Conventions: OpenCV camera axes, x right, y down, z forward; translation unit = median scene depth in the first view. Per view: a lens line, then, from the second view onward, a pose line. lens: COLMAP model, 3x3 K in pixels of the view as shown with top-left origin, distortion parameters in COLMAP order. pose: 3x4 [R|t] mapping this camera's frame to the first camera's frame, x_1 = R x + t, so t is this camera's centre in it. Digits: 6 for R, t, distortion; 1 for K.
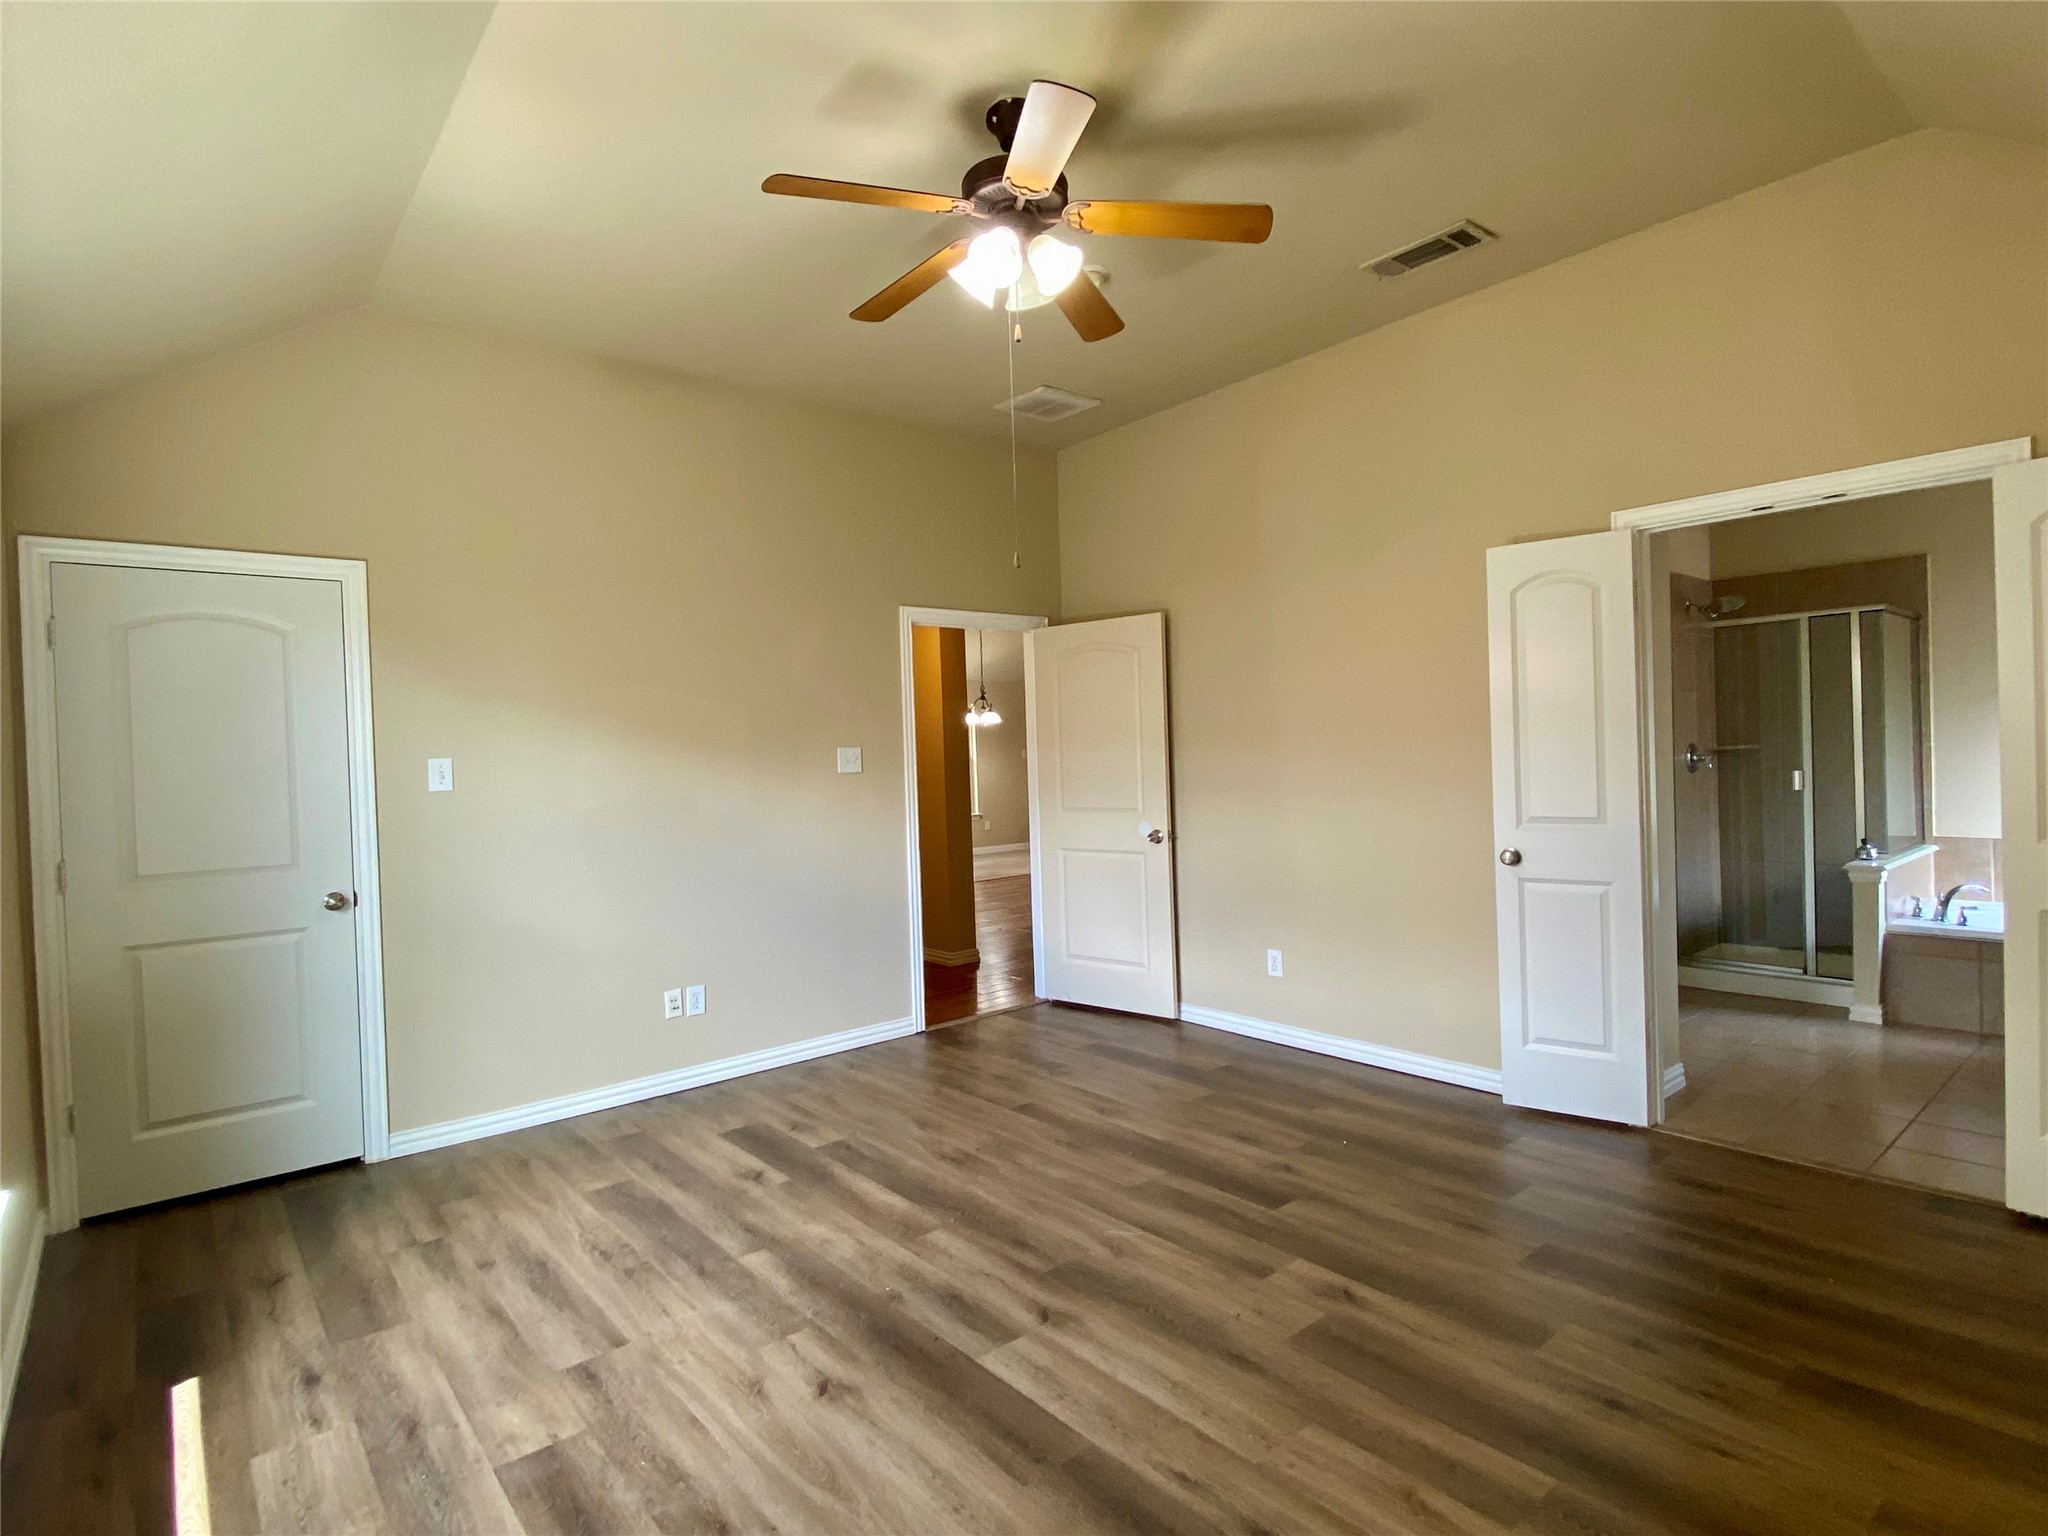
lens RADIAL K [[1052.1, 0, 1027.1], [0, 1052.1, 767.0], [0, 0, 1]] dist [0.040601, -0.000445]
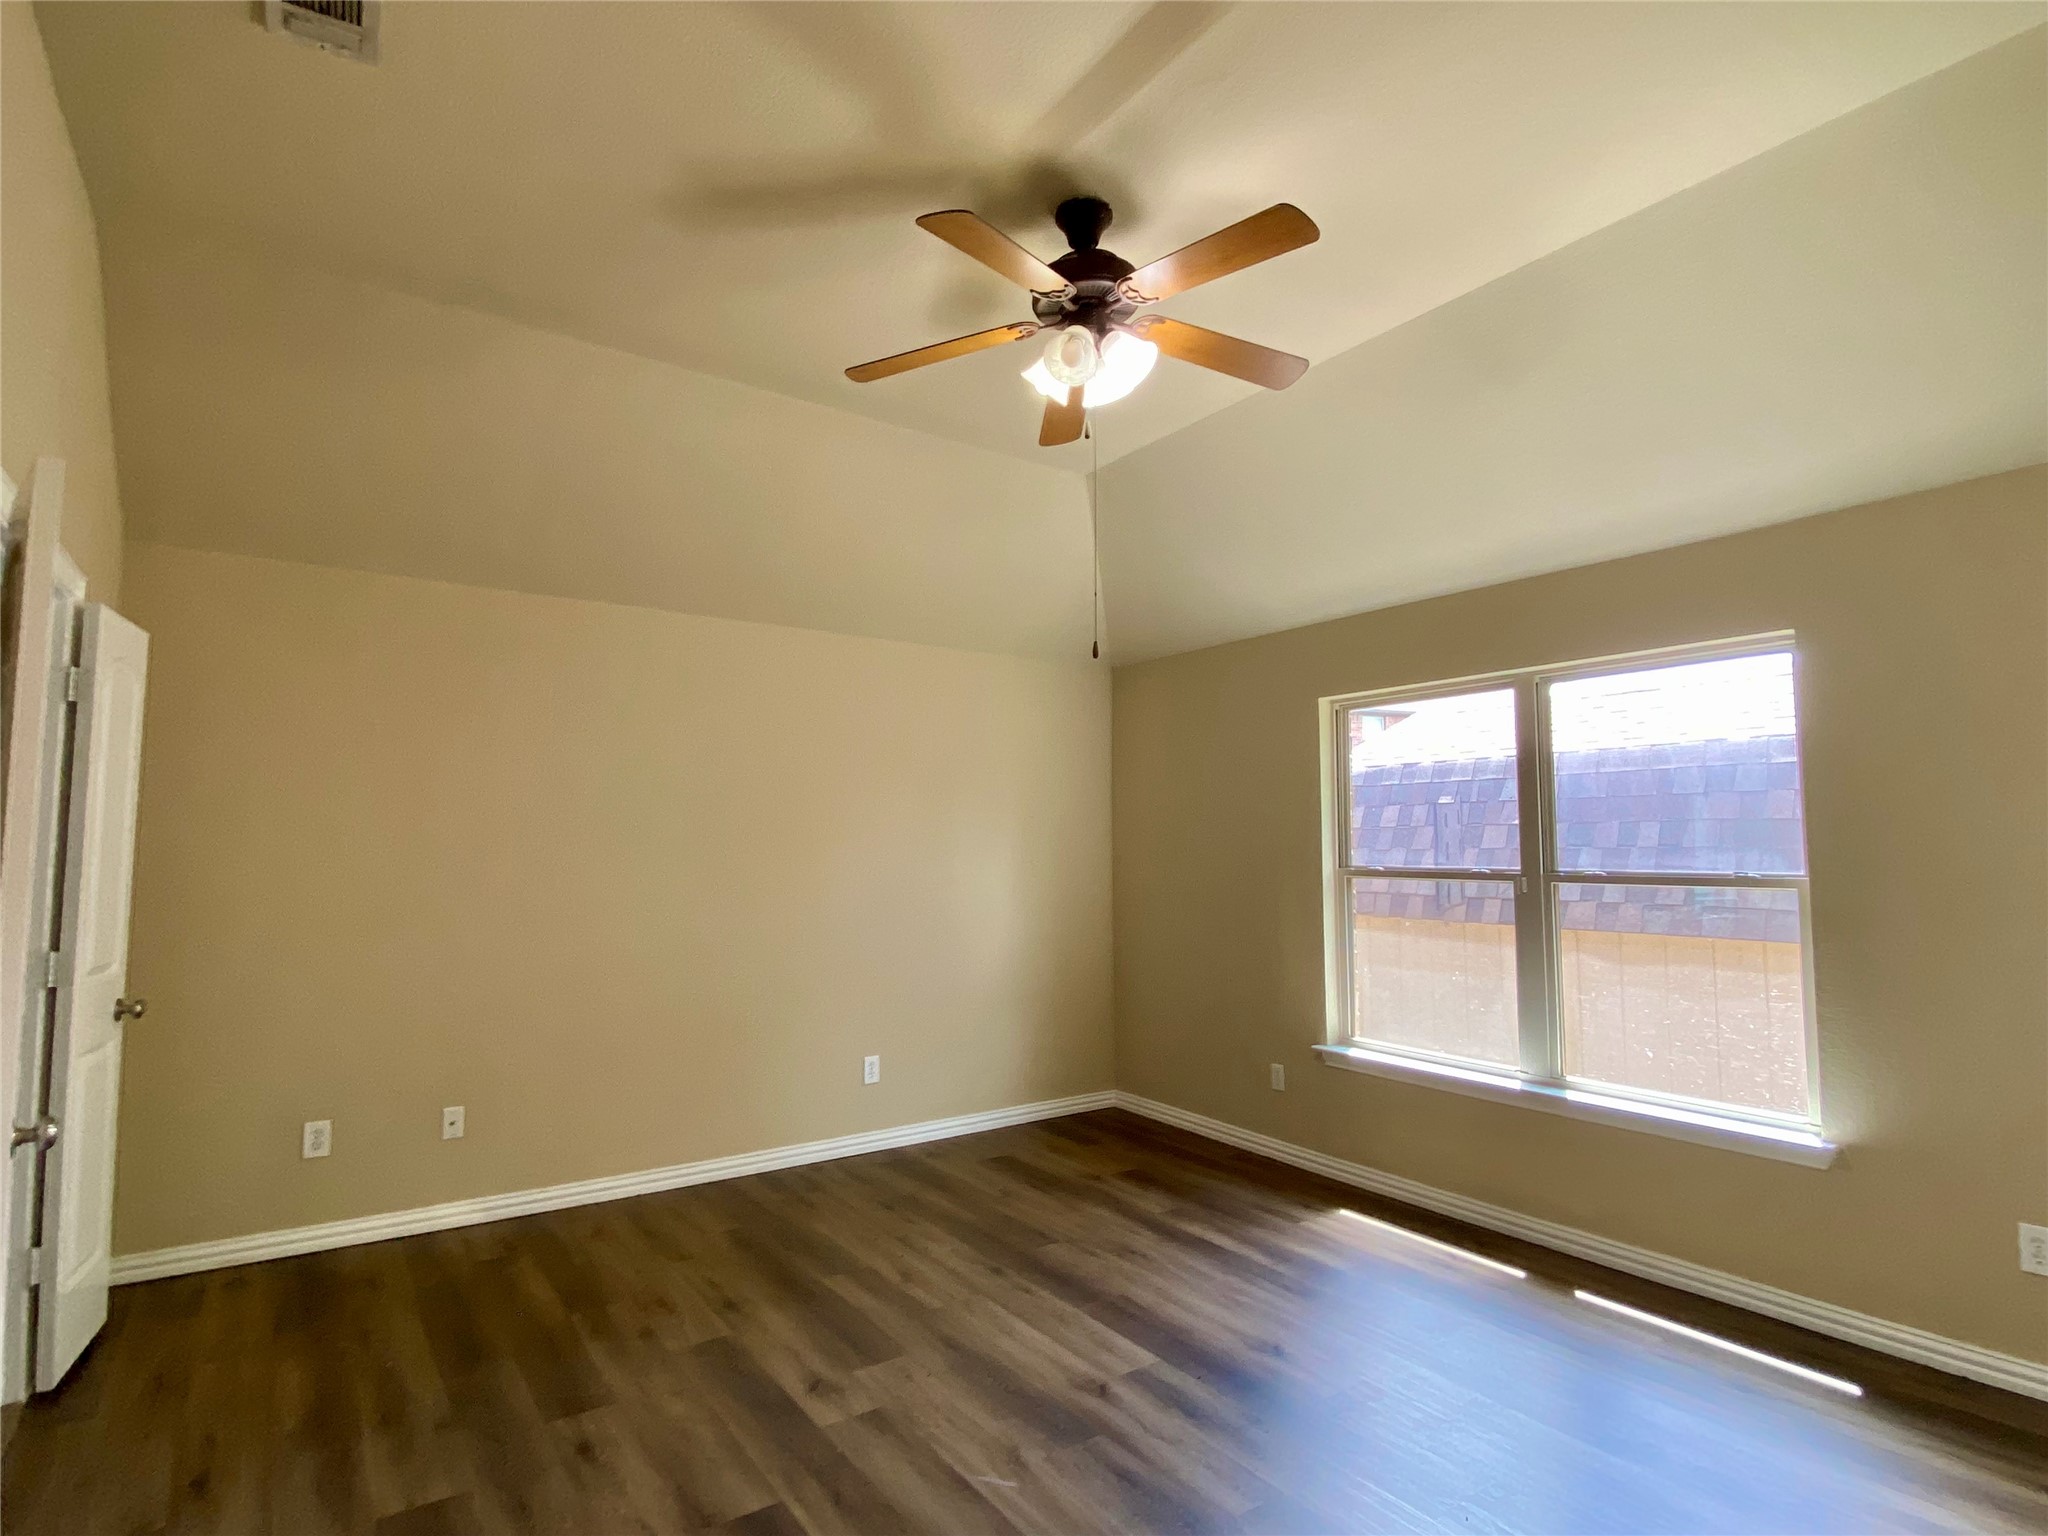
lens RADIAL K [[1052.1, 0, 1025.8], [0, 1052.1, 770.6], [0, 0, 1]] dist [0.040601, -0.000445]
pose [[-0.995507, 0.038199, 0.086638, -0.023121], [0.032710, 0.997420, -0.063904, -0.039815], [-0.088856, -0.060782, -0.994188, 2.053974]]
